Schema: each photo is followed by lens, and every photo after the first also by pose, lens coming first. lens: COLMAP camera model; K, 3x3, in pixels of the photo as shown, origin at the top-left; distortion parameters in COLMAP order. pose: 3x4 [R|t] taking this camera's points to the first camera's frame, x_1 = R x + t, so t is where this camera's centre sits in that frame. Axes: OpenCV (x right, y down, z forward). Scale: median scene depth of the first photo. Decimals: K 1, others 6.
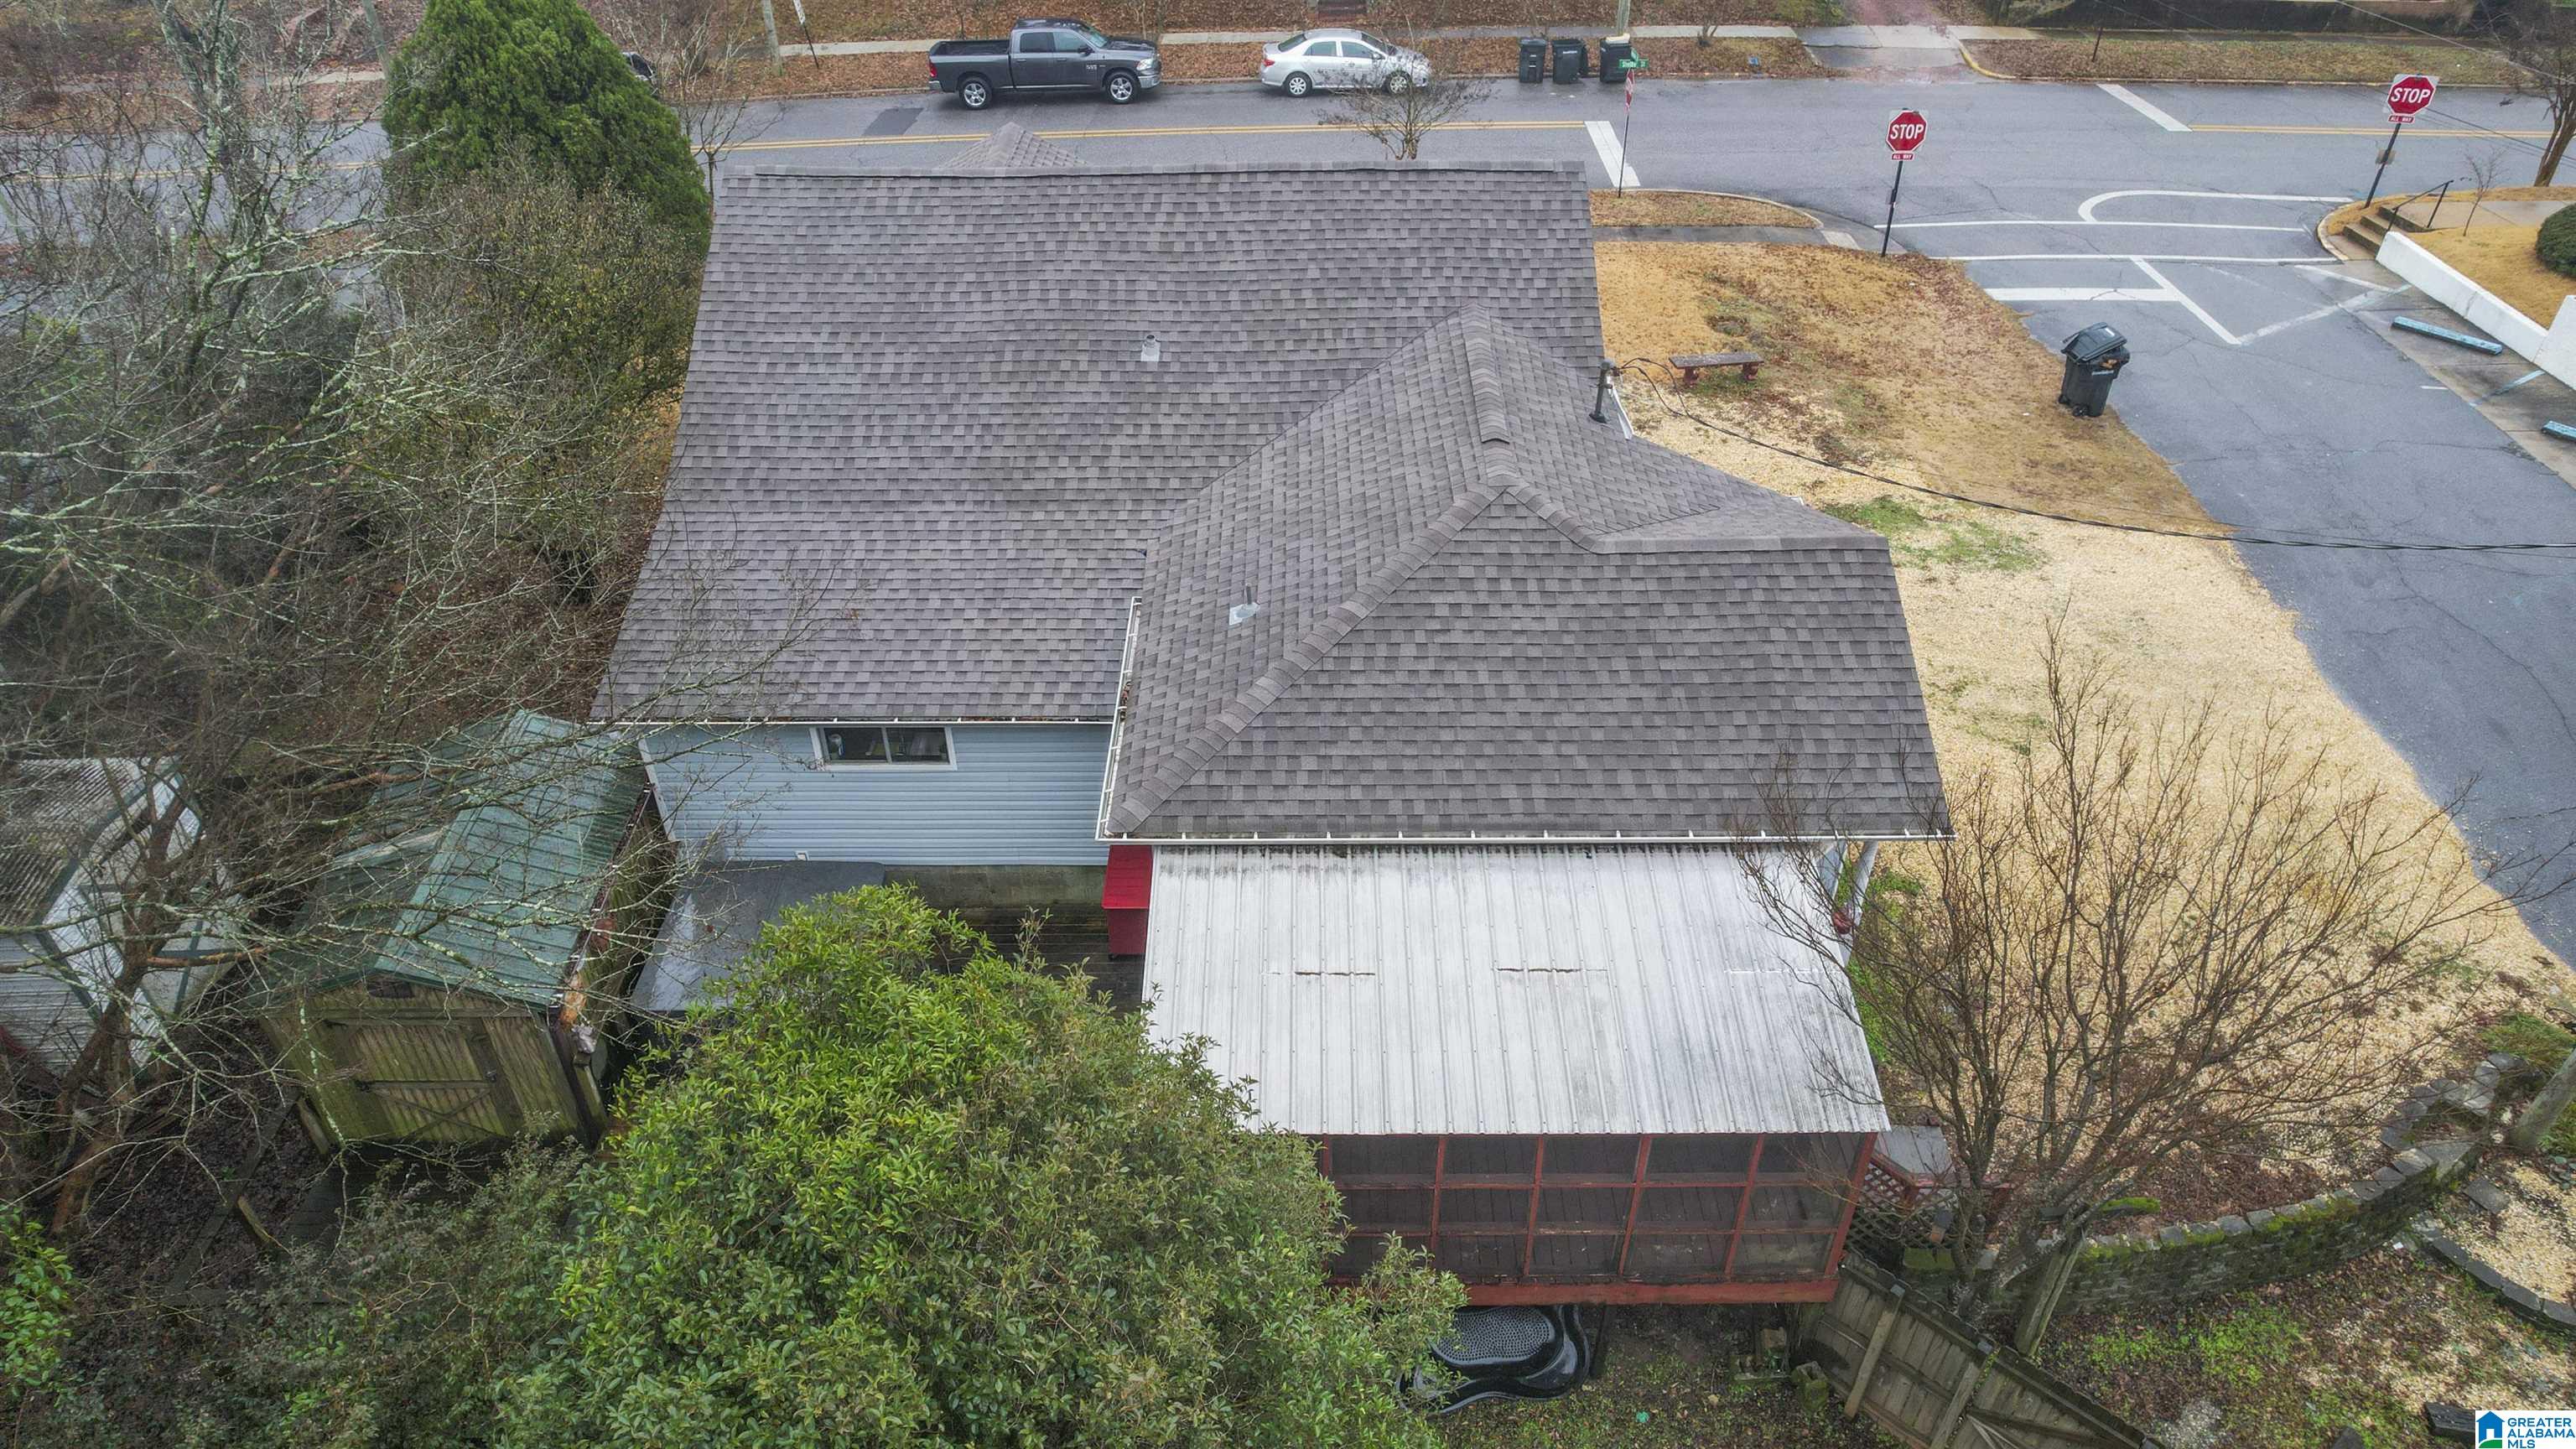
lens RADIAL K [[1657.5, 0, 1288.0], [0, 1657.5, 724.5], [0, 0, 1]] dist [-0.068078, 0.066685]
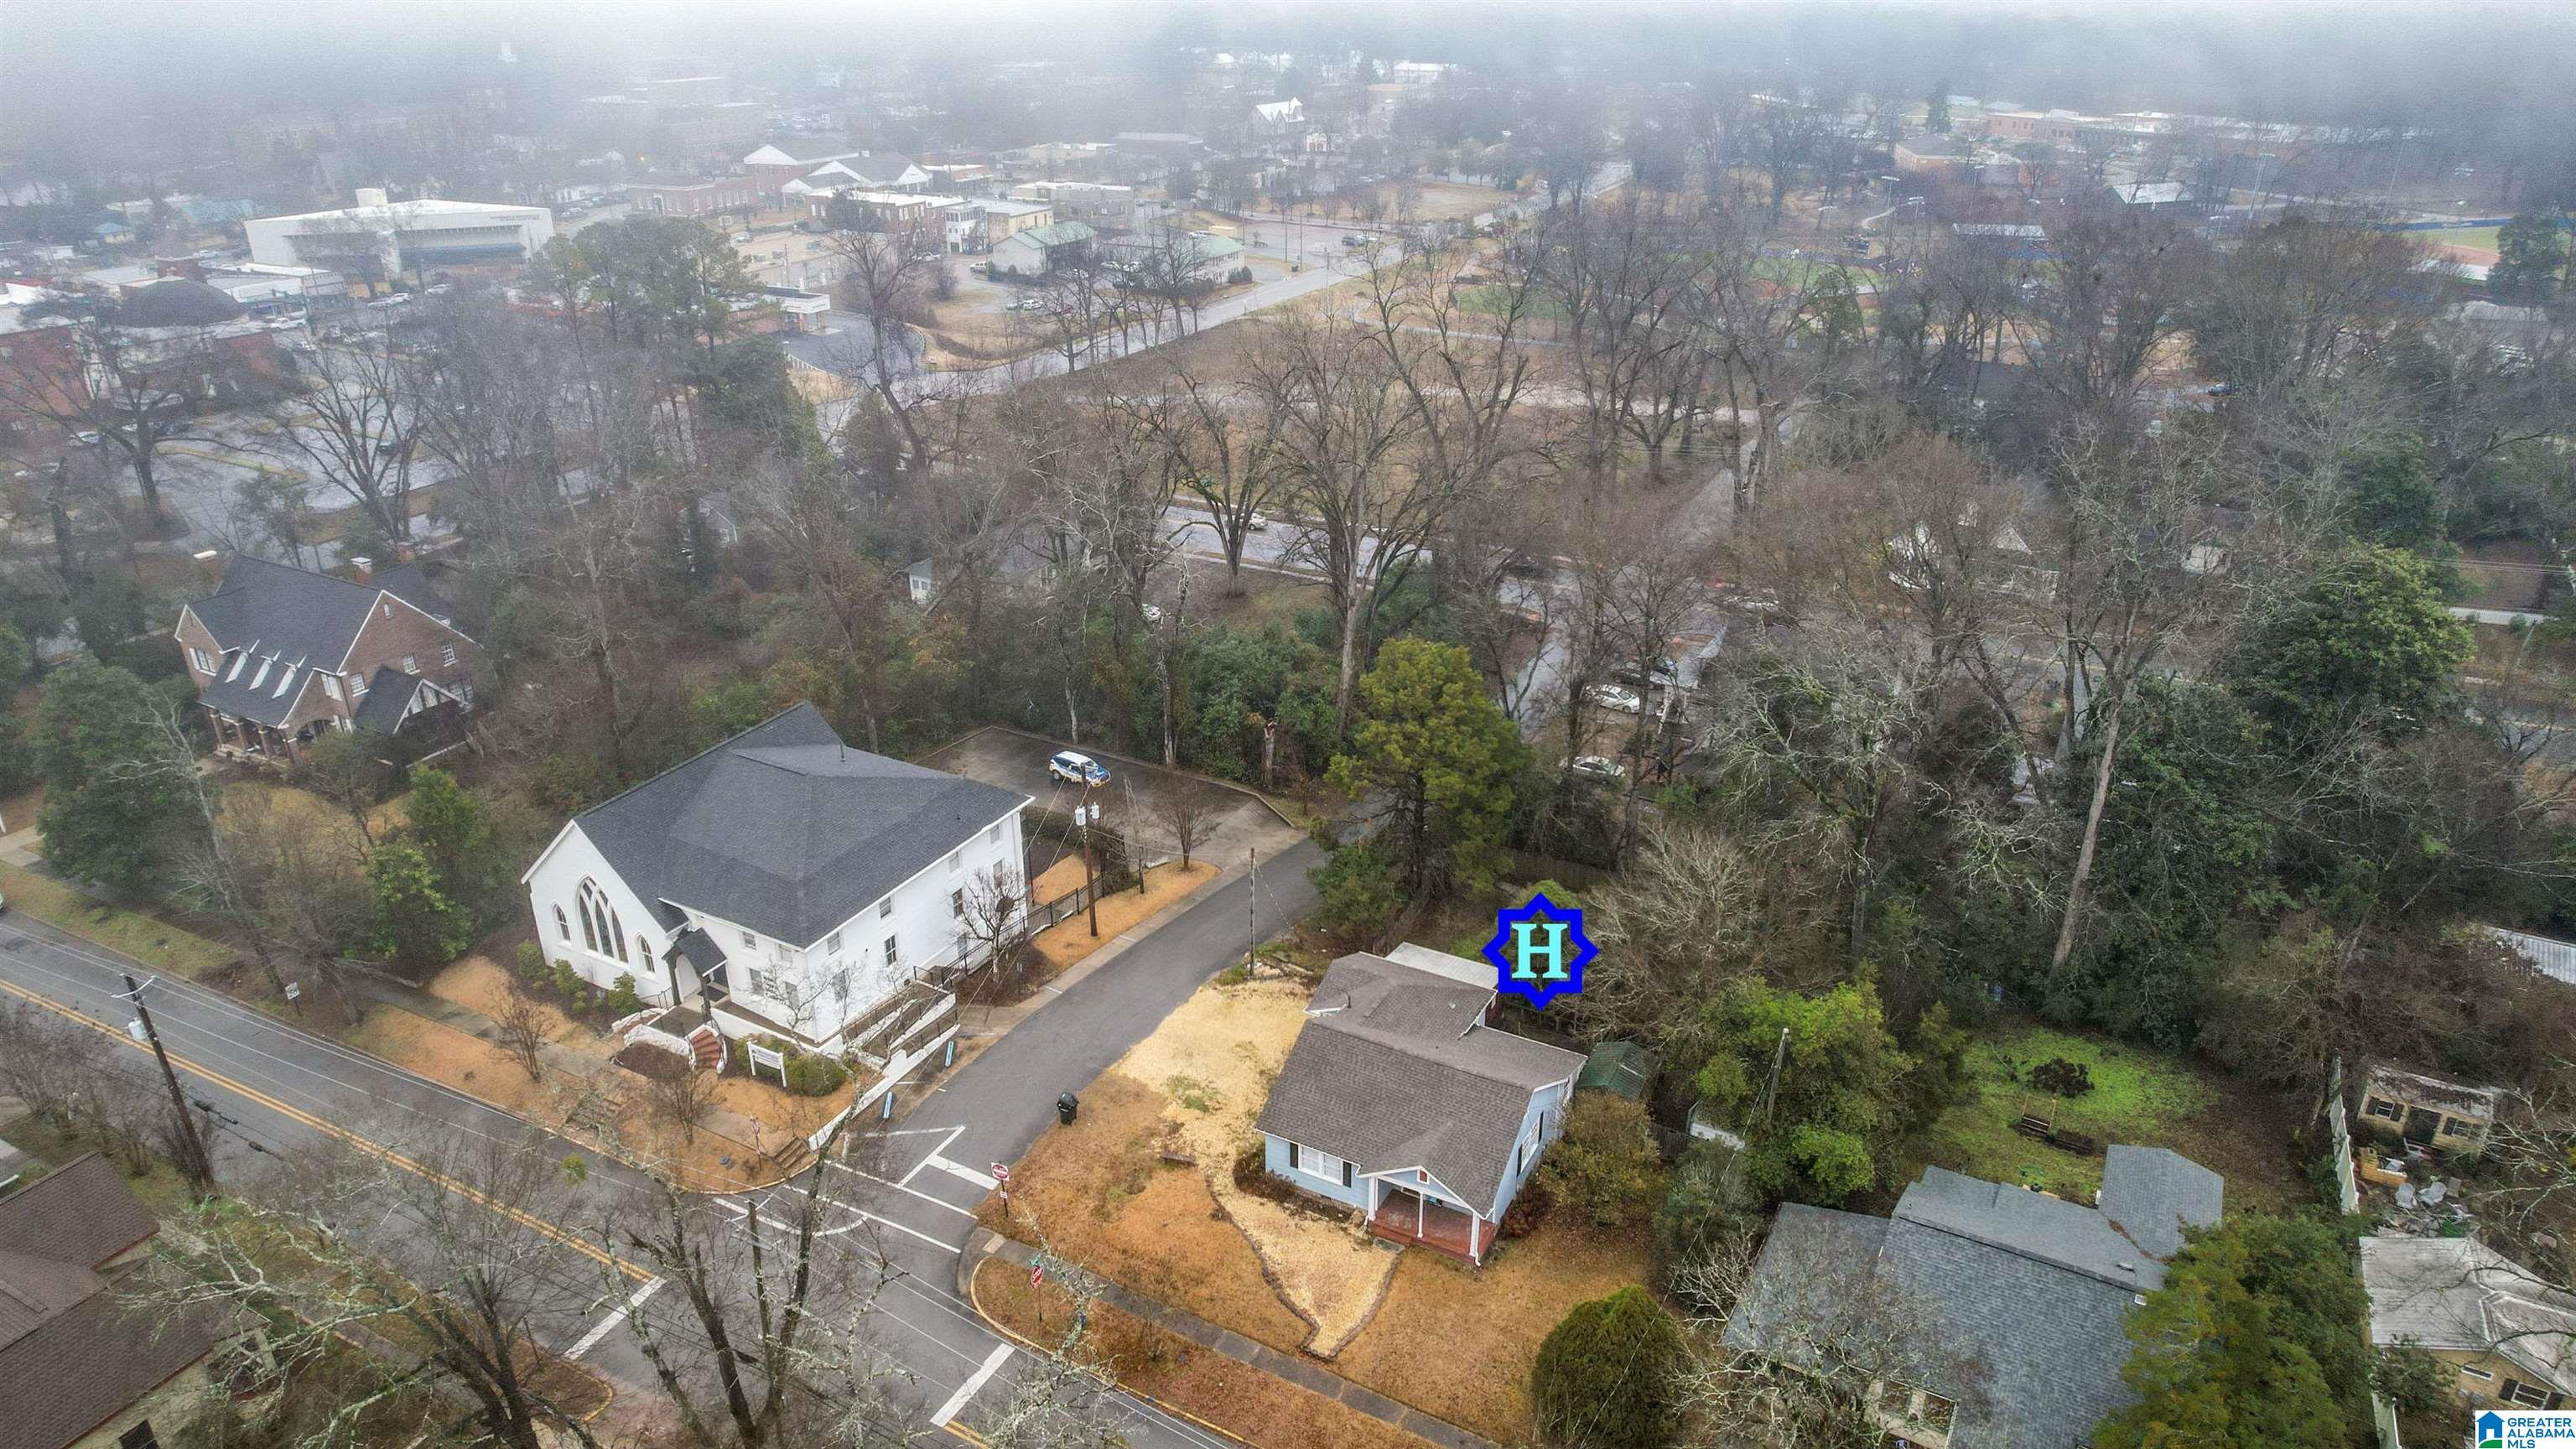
lens RADIAL K [[1657.5, 0, 1288.0], [0, 1657.5, 724.5], [0, 0, 1]] dist [-0.068078, 0.066685]
pose [[-0.879672, -0.194209, 0.434121, -0.892330], [0.290669, 0.502933, 0.813984, -2.642269], [-0.376417, 0.842224, -0.385966, 1.369589]]
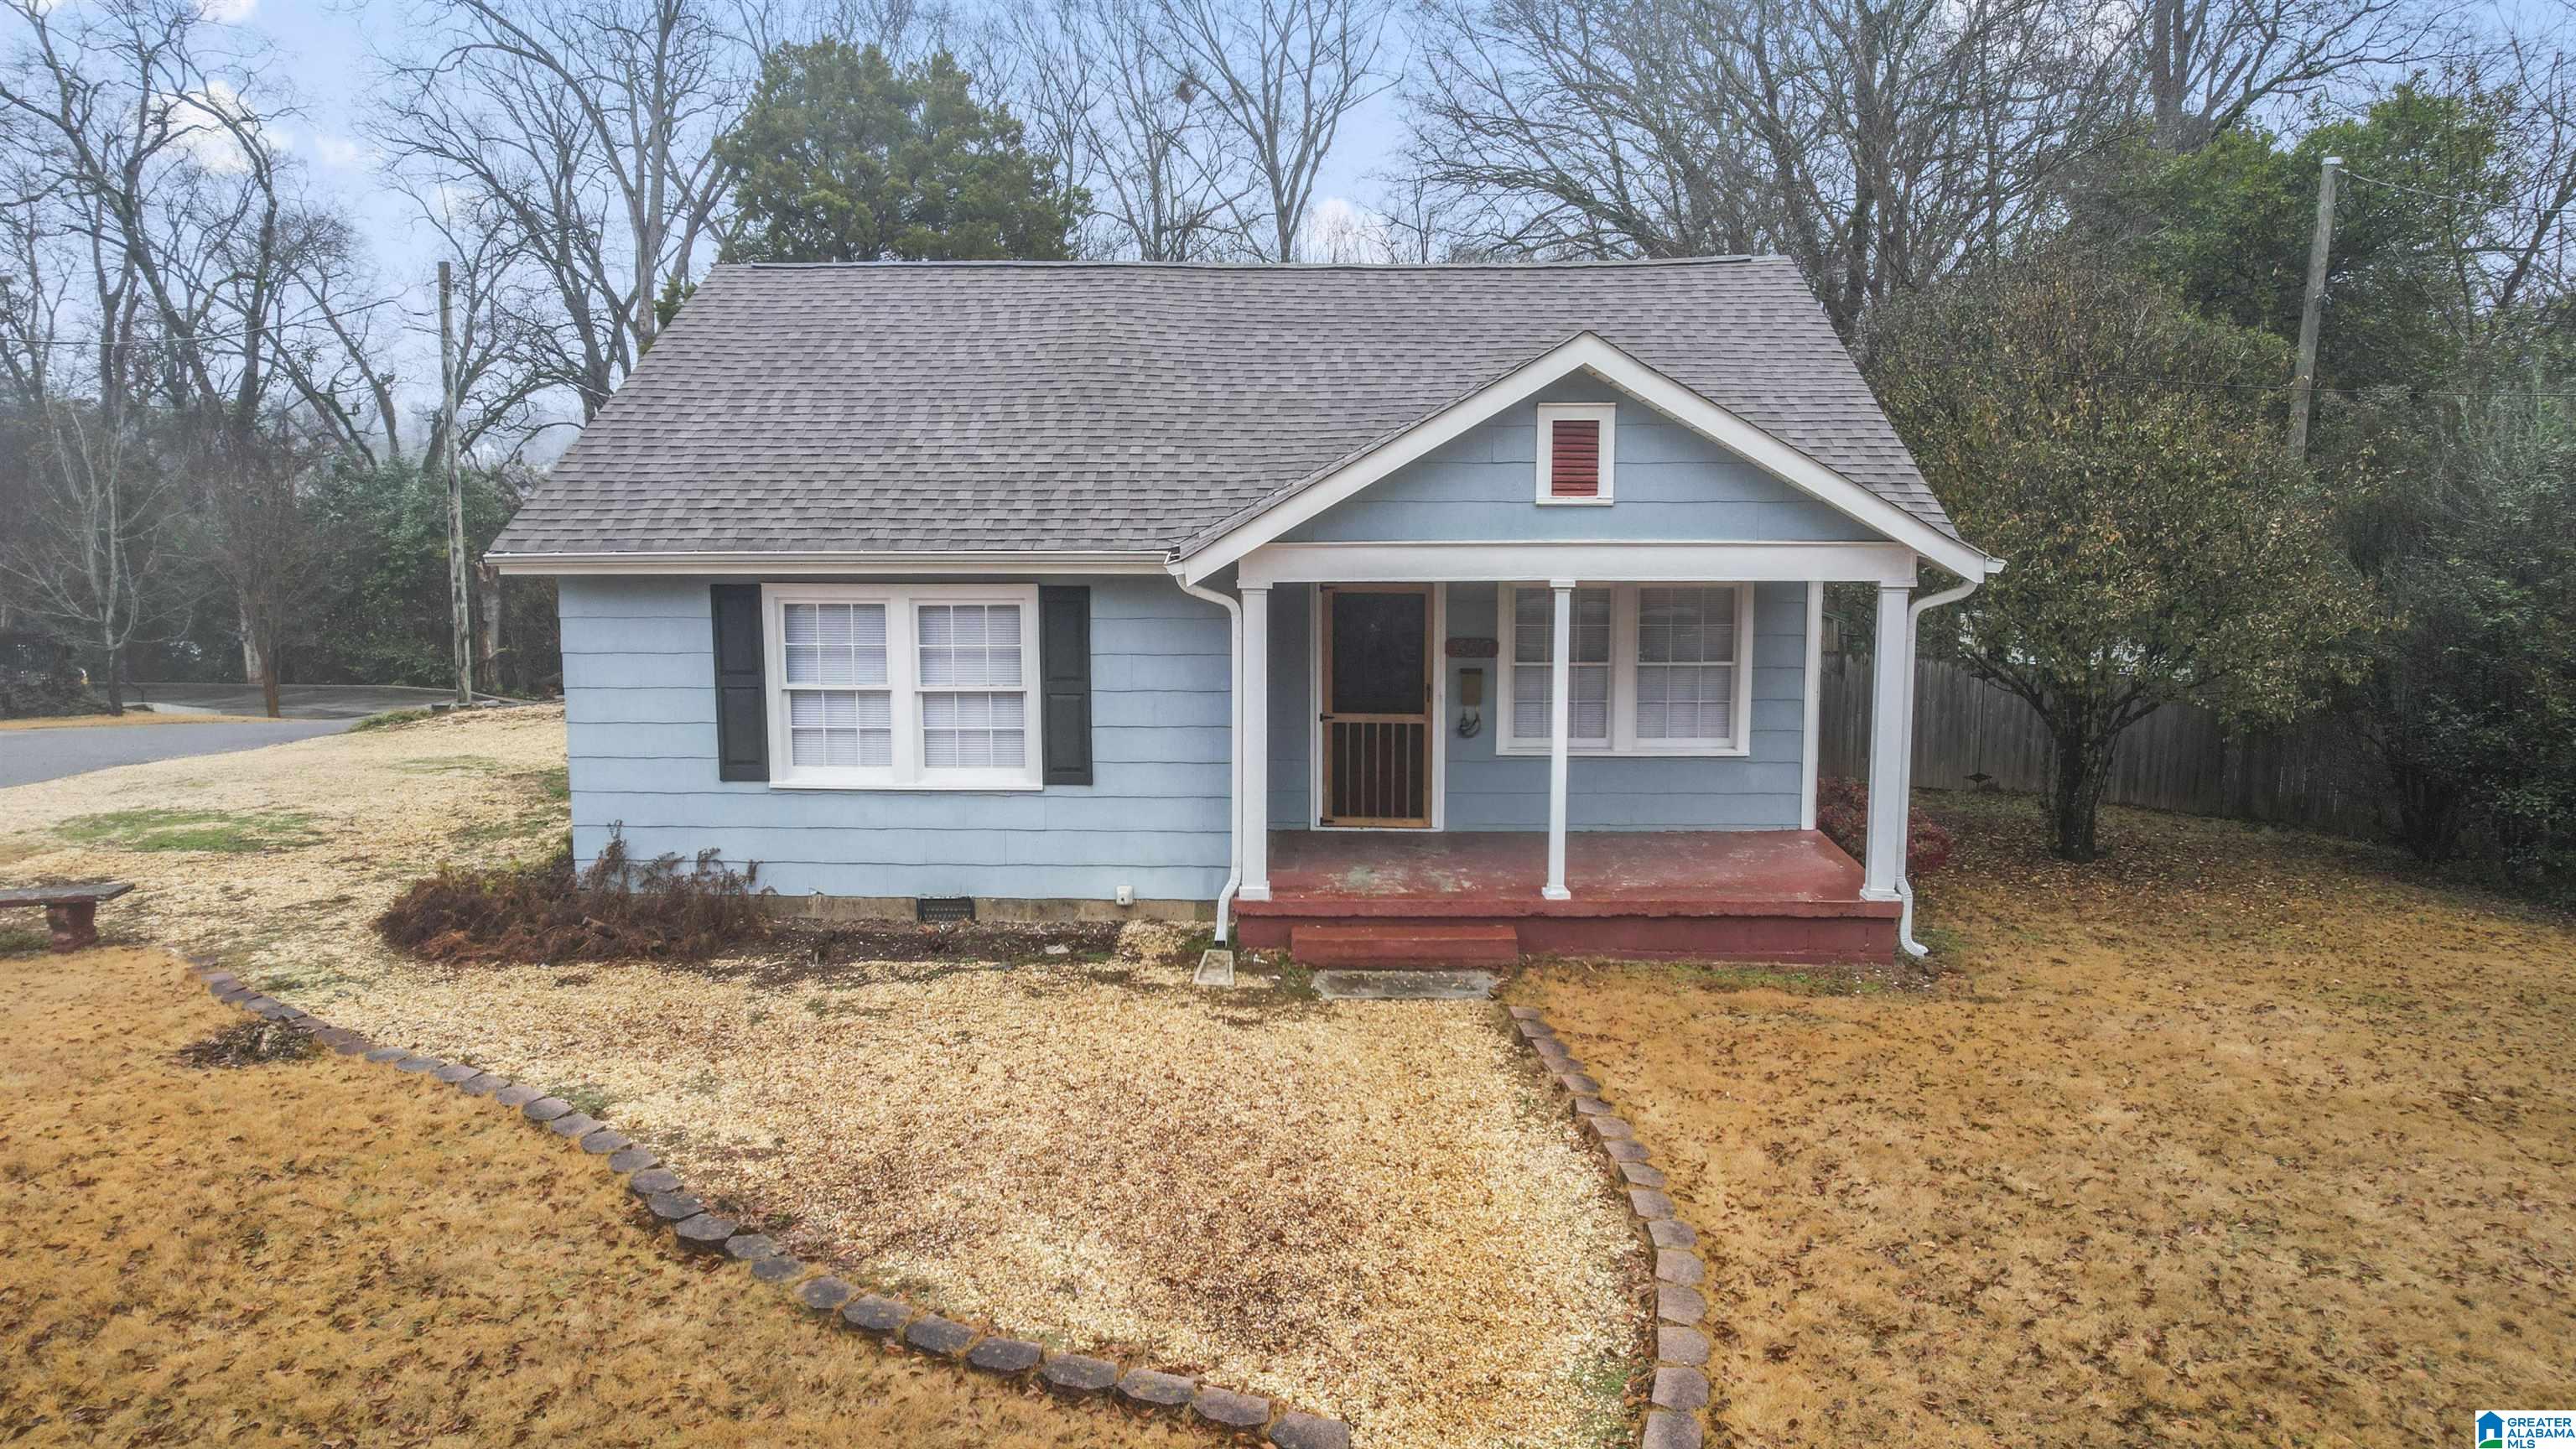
lens RADIAL K [[1657.5, 0, 1288.0], [0, 1657.5, 724.5], [0, 0, 1]] dist [-0.068078, 0.066685]
pose [[-0.999275, -0.001555, 0.038032, -0.096449], [0.026326, 0.693404, 0.720068, -0.558365], [-0.027491, 0.720548, -0.692860, 1.261618]]
